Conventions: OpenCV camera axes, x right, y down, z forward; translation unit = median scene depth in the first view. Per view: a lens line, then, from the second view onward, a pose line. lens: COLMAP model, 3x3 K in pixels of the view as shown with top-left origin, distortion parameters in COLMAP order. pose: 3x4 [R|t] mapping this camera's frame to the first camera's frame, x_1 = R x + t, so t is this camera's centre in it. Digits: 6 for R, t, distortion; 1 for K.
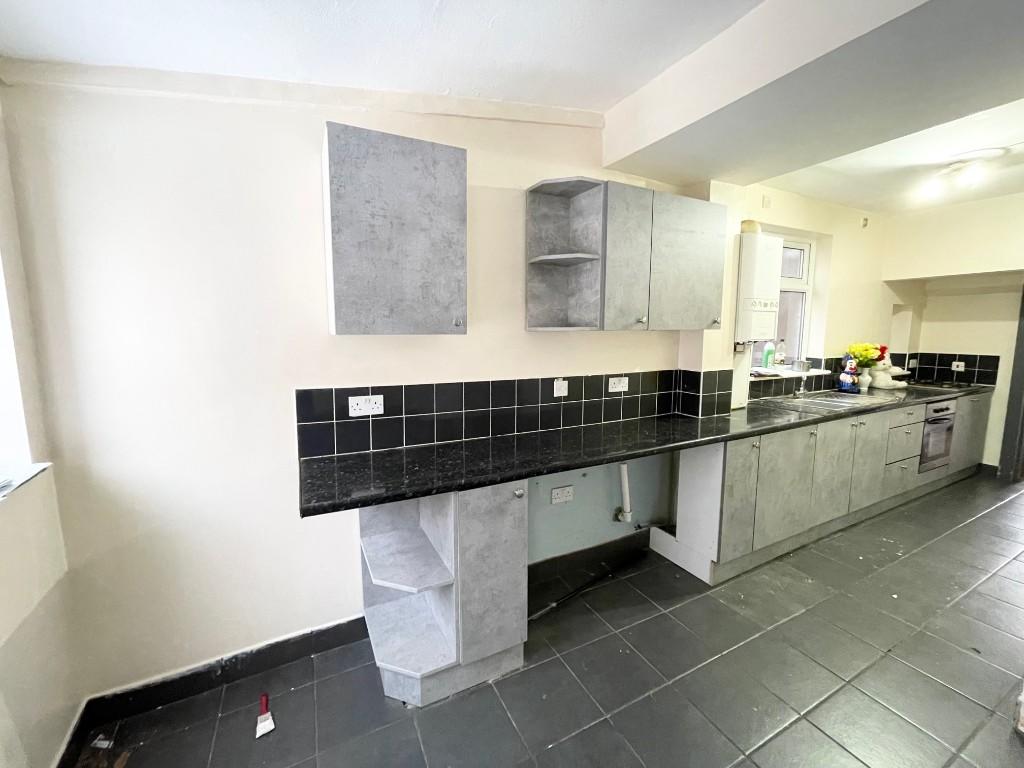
lens RADIAL K [[416.1, 0, 510.6], [0, 416.1, 384.3], [0, 0, 1]] dist [0.004677, -0.000718]
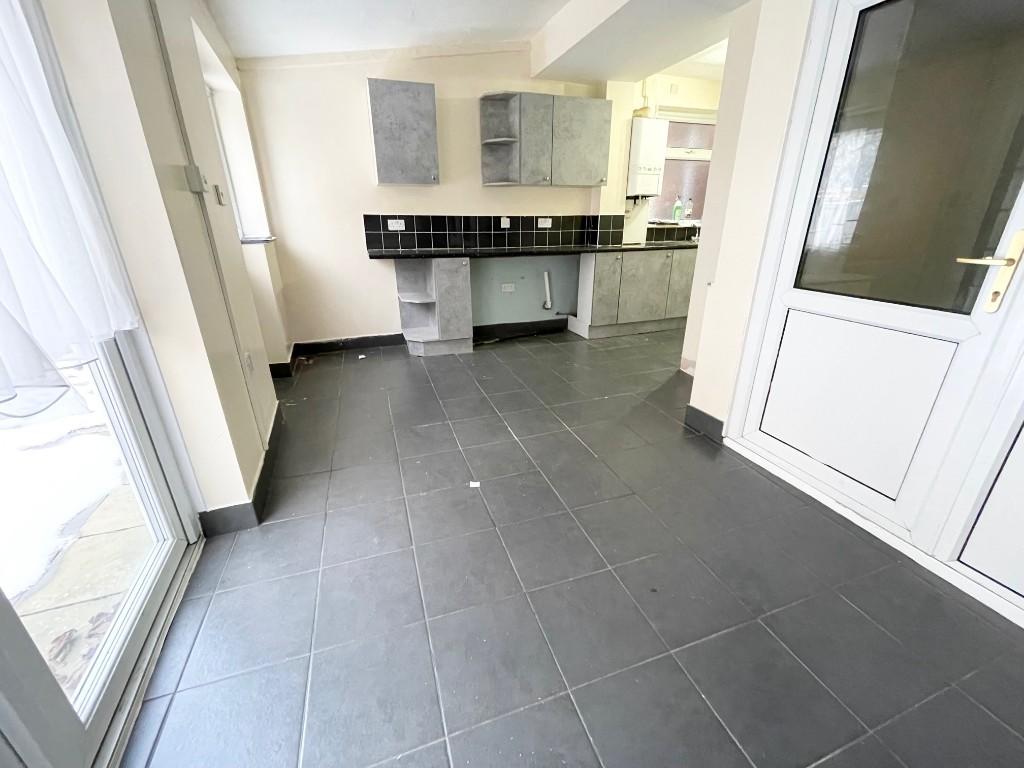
lens RADIAL K [[416.1, 0, 510.3], [0, 416.1, 379.0], [0, 0, 1]] dist [0.004677, -0.000718]
pose [[0.990826, 0.043757, -0.127861, 0.421303], [-0.012104, 0.971061, 0.238525, 0.246412], [0.134598, -0.234789, 0.962682, -0.897236]]
